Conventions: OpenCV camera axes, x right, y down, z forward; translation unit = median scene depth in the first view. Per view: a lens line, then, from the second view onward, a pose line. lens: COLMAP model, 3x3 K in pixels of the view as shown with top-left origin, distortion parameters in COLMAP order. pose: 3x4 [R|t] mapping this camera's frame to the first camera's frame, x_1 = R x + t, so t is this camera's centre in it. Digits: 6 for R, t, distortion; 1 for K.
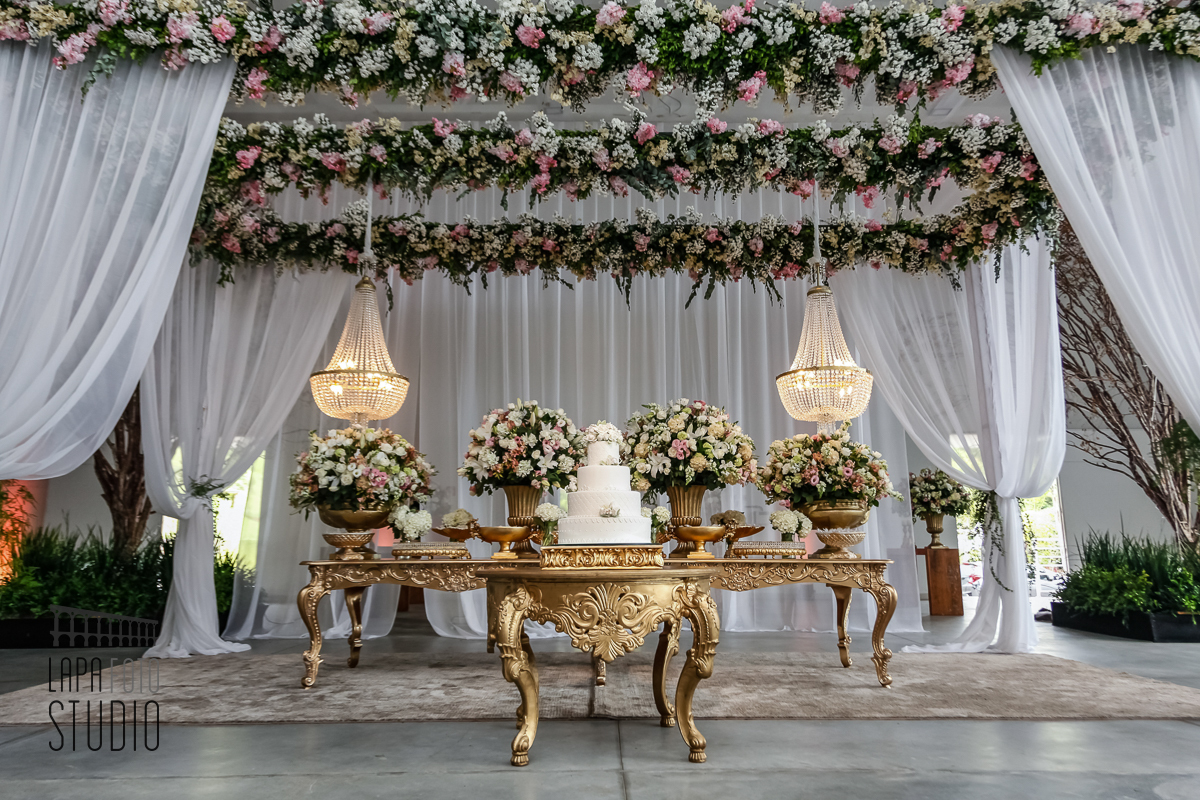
lens RADIAL K [[1604.3, 0, 602.4], [0, 1604.3, 355.6], [0, 0, 1]] dist [0.019740, 0.015352]
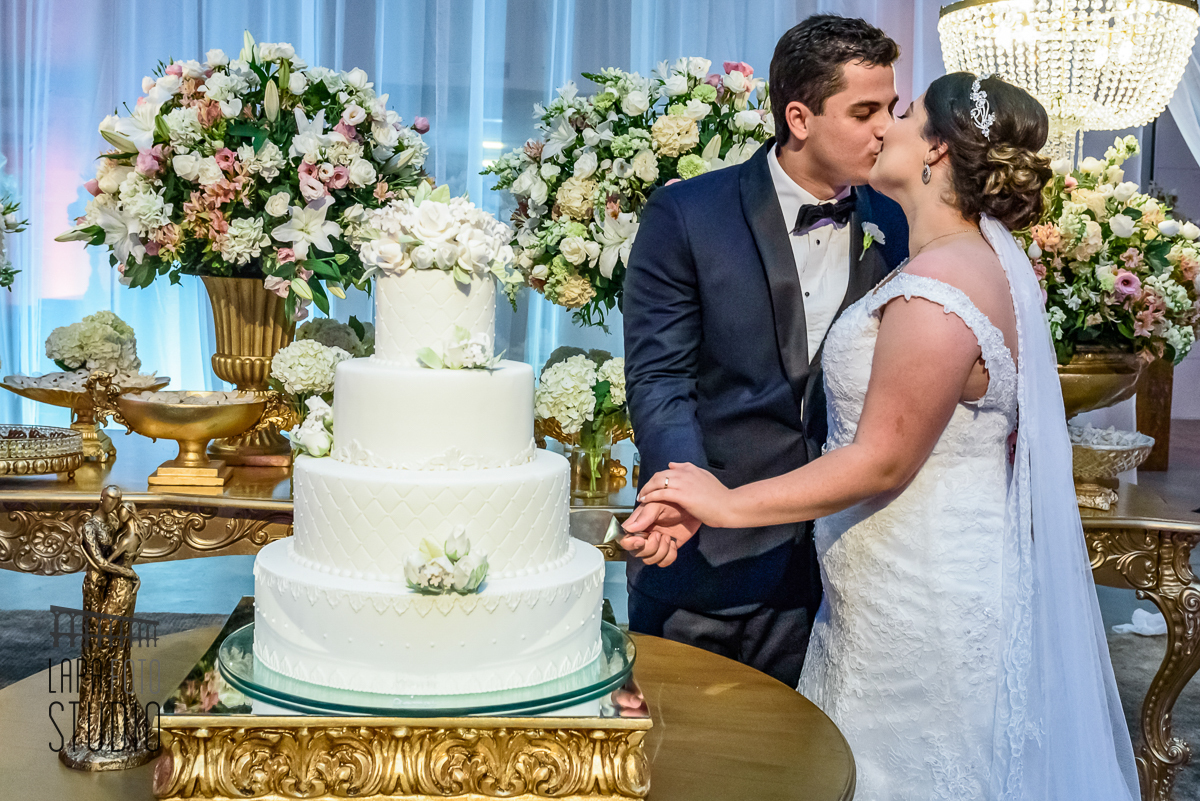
lens RADIAL K [[1604.3, 0, 602.4], [0, 1604.3, 356.1], [0, 0, 1]] dist [0.019740, 0.015352]
pose [[0.997667, 0.040073, 0.055268, 0.011682], [-0.053320, 0.962968, 0.264290, -0.003327], [-0.042630, -0.266621, 0.962858, 0.641683]]
